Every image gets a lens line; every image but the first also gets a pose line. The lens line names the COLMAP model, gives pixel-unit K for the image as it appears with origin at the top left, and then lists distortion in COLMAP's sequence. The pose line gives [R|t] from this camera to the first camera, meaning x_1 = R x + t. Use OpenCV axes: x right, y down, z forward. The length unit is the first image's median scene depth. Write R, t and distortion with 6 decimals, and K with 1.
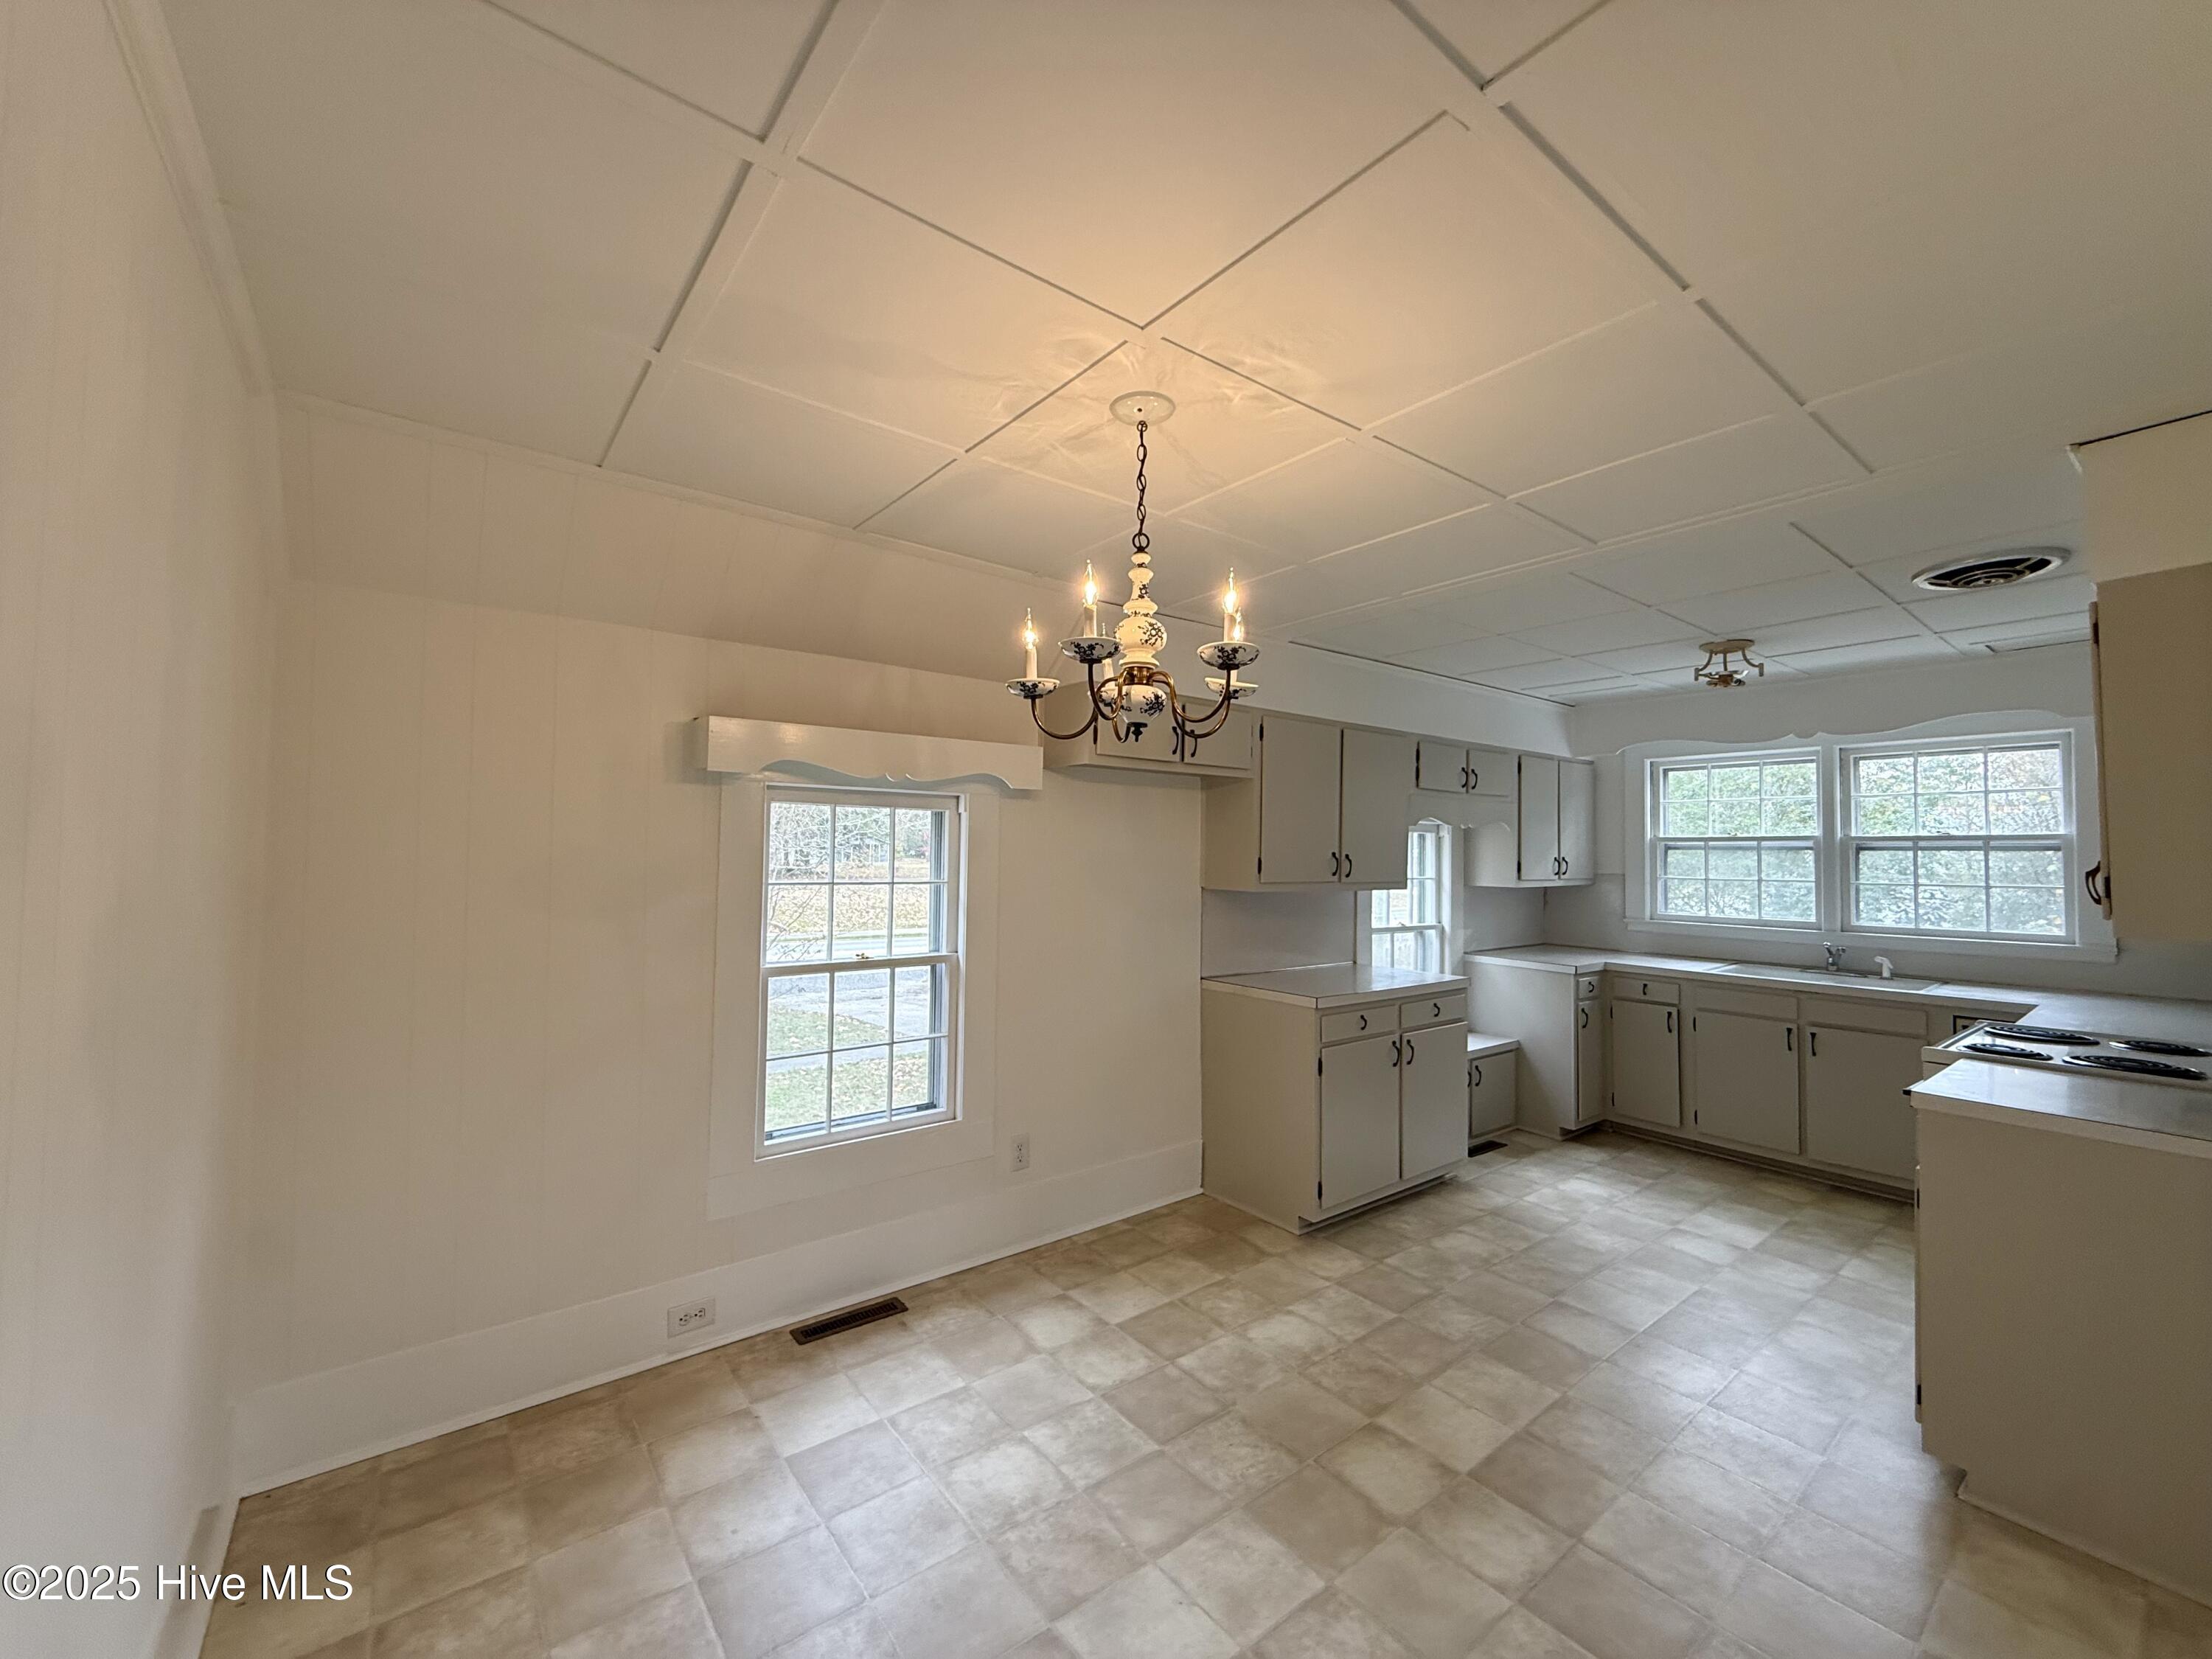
lens RADIAL K [[879.0, 0, 1101.3], [0, 879.0, 829.7], [0, 0, 1]] dist [0.000000, 0.000377]
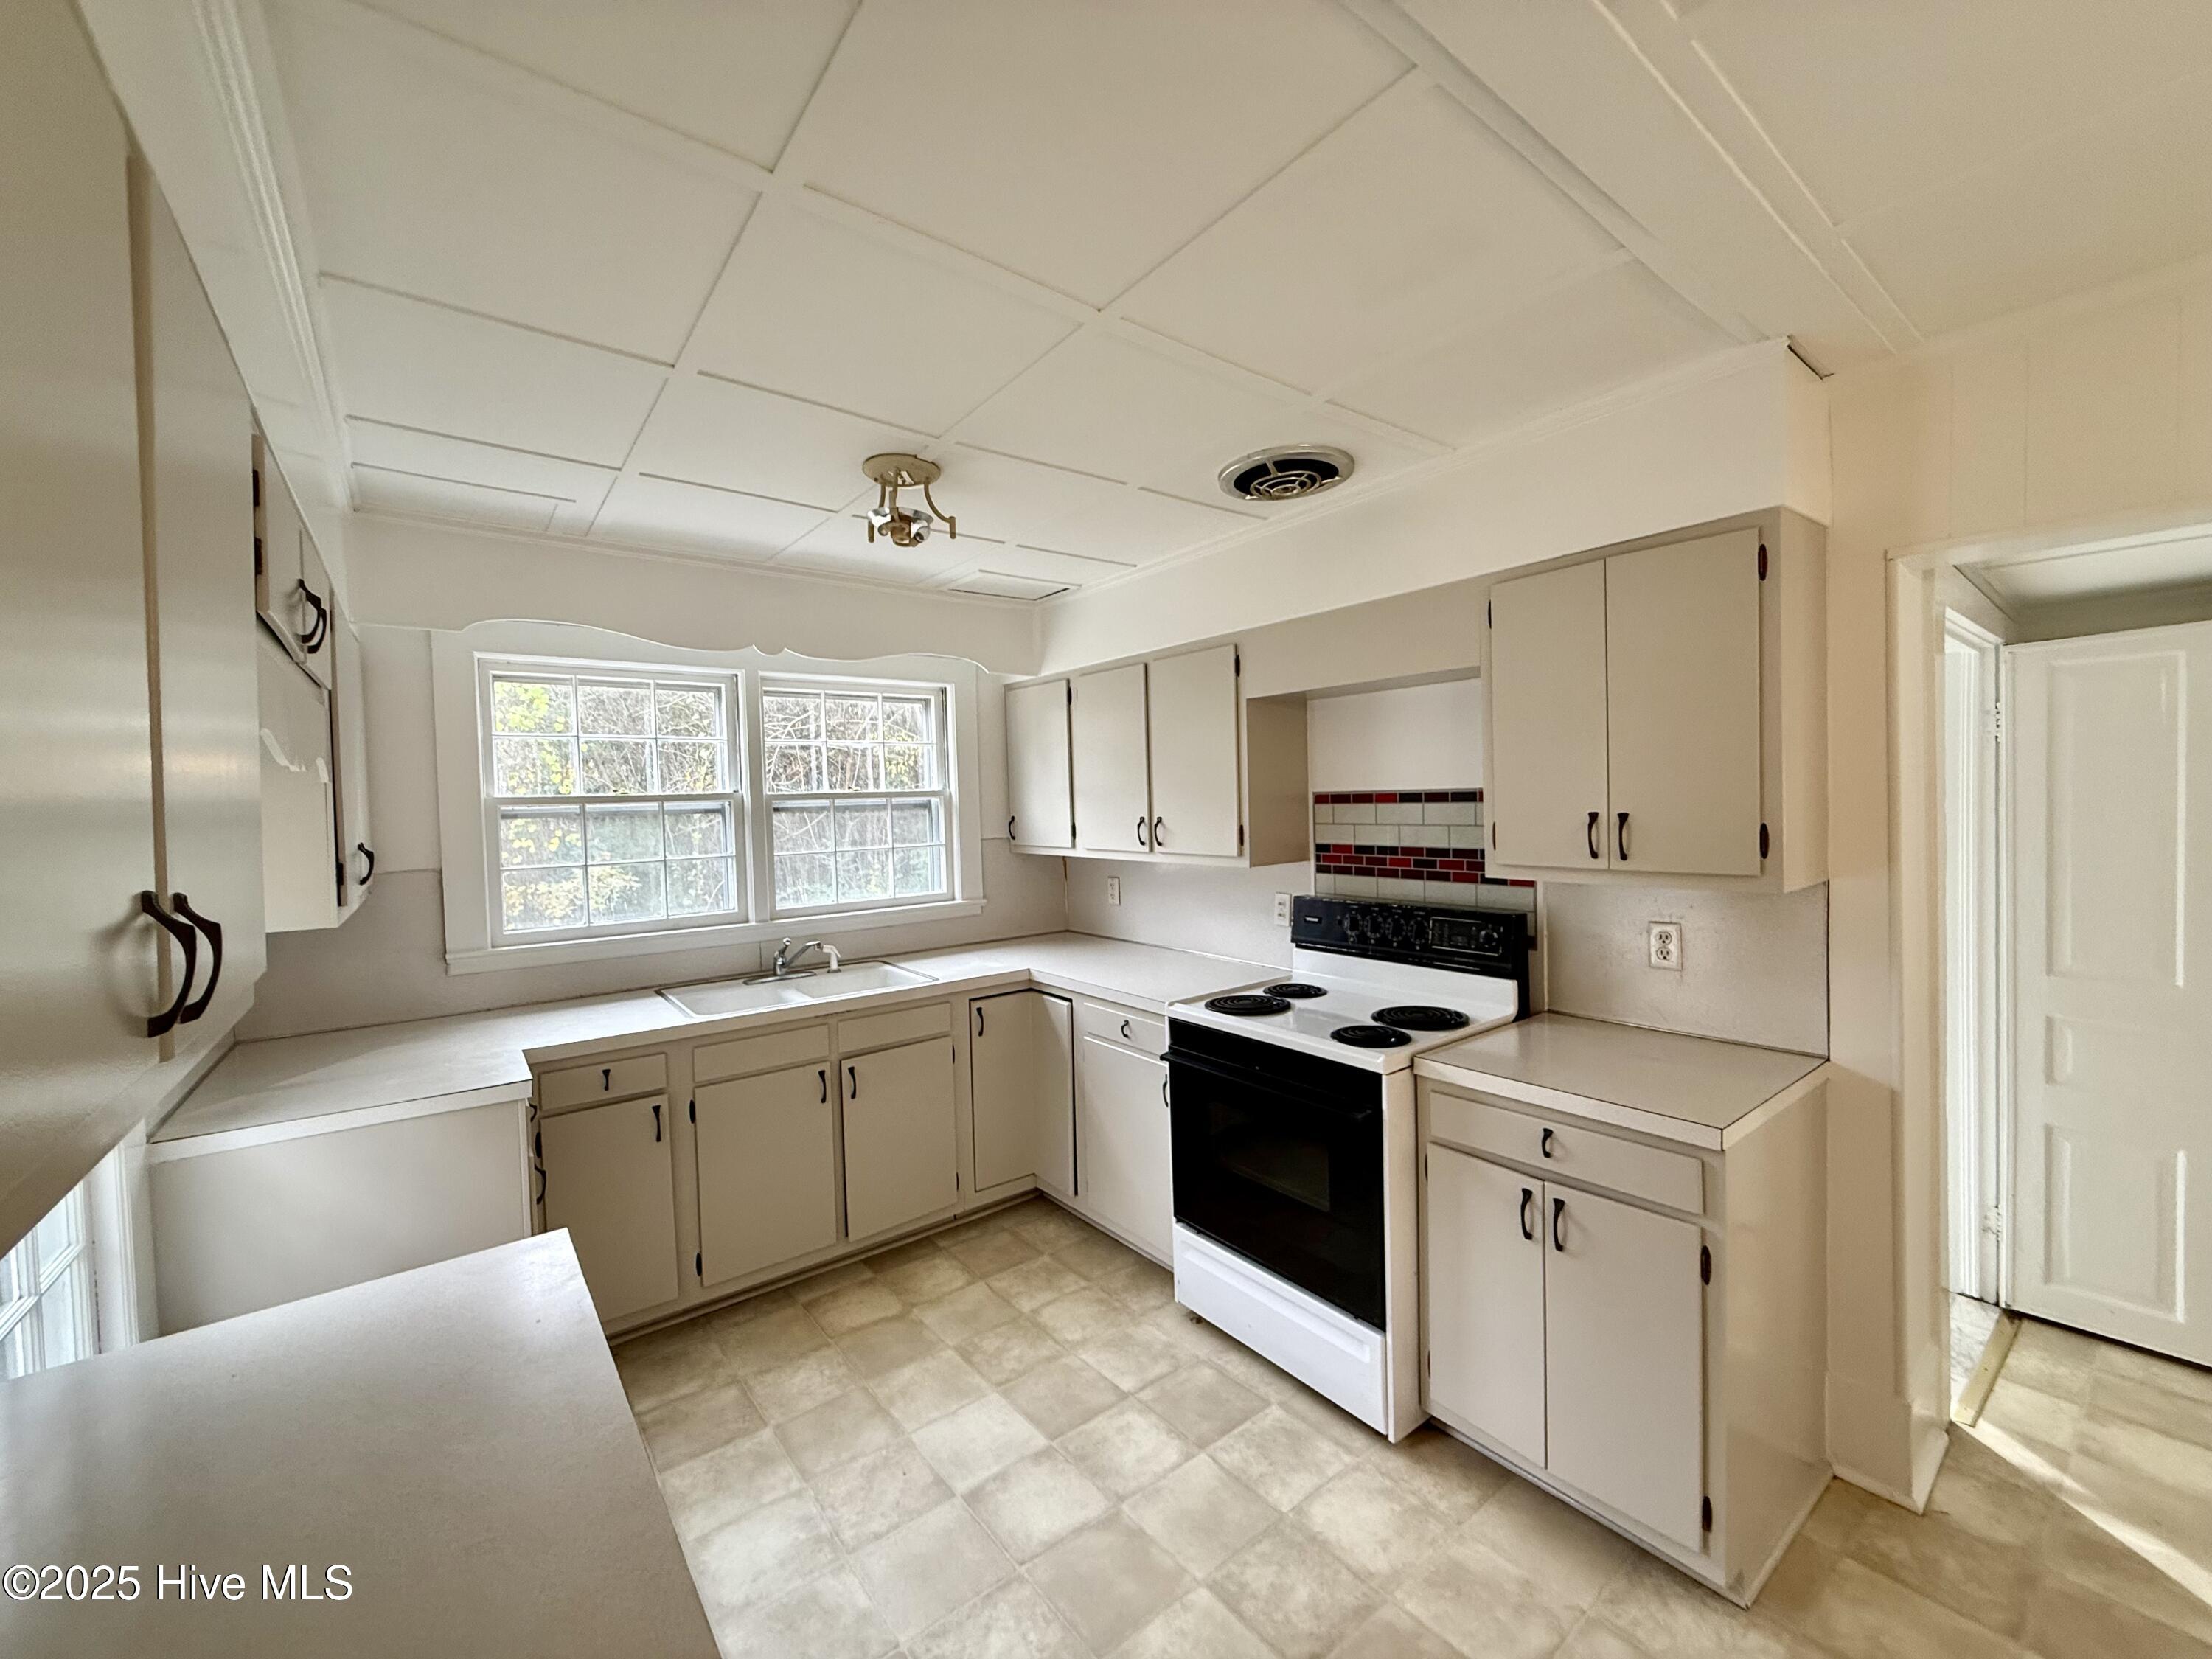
lens RADIAL K [[886.1, 0, 1104.9], [0, 886.1, 833.3], [0, 0, 1]] dist [-0.000418, 0.000006]
pose [[0.003845, -0.045085, 0.998976, 0.105652], [-0.000465, 0.998983, 0.045087, 0.008364], [-0.999992, -0.000638, 0.003820, 0.847599]]
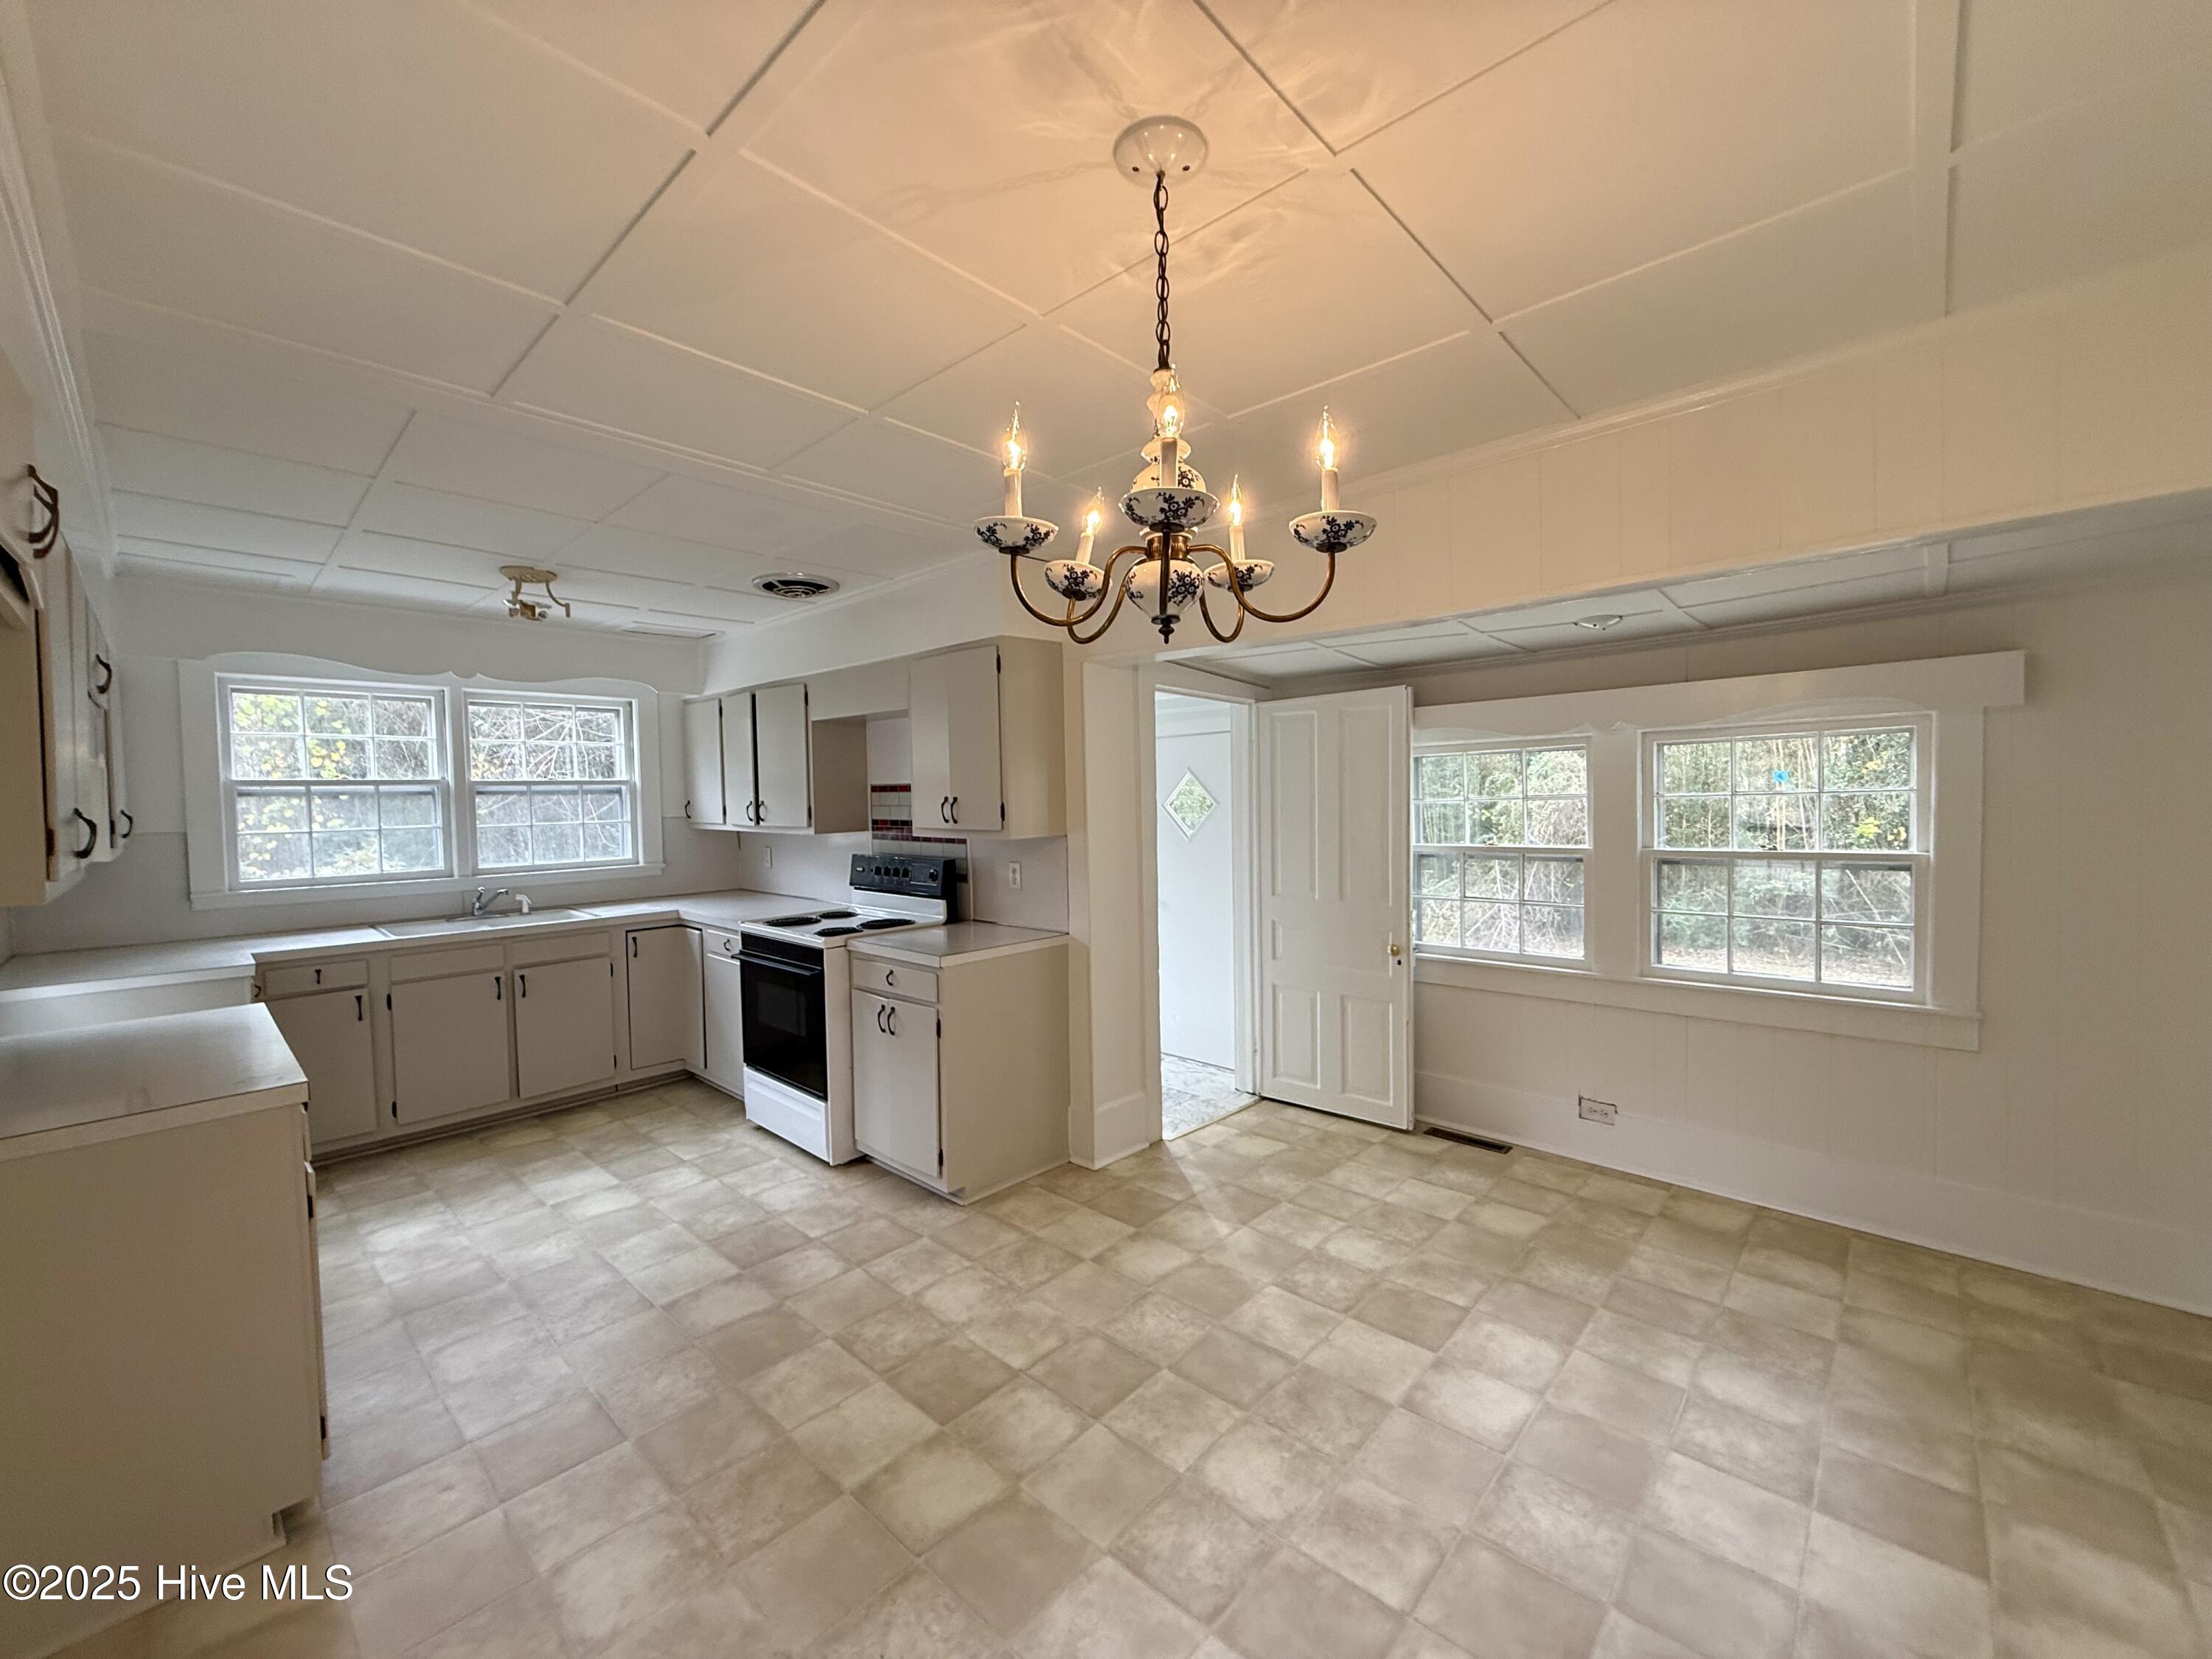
lens RADIAL K [[879.0, 0, 1101.3], [0, 879.0, 829.7], [0, 0, 1]] dist [0.000000, 0.000377]
pose [[-0.160501, -0.048738, 0.985832, -0.305030], [-0.013053, 0.998798, 0.047253, 0.008181], [-0.986949, -0.005284, -0.160945, 0.542673]]
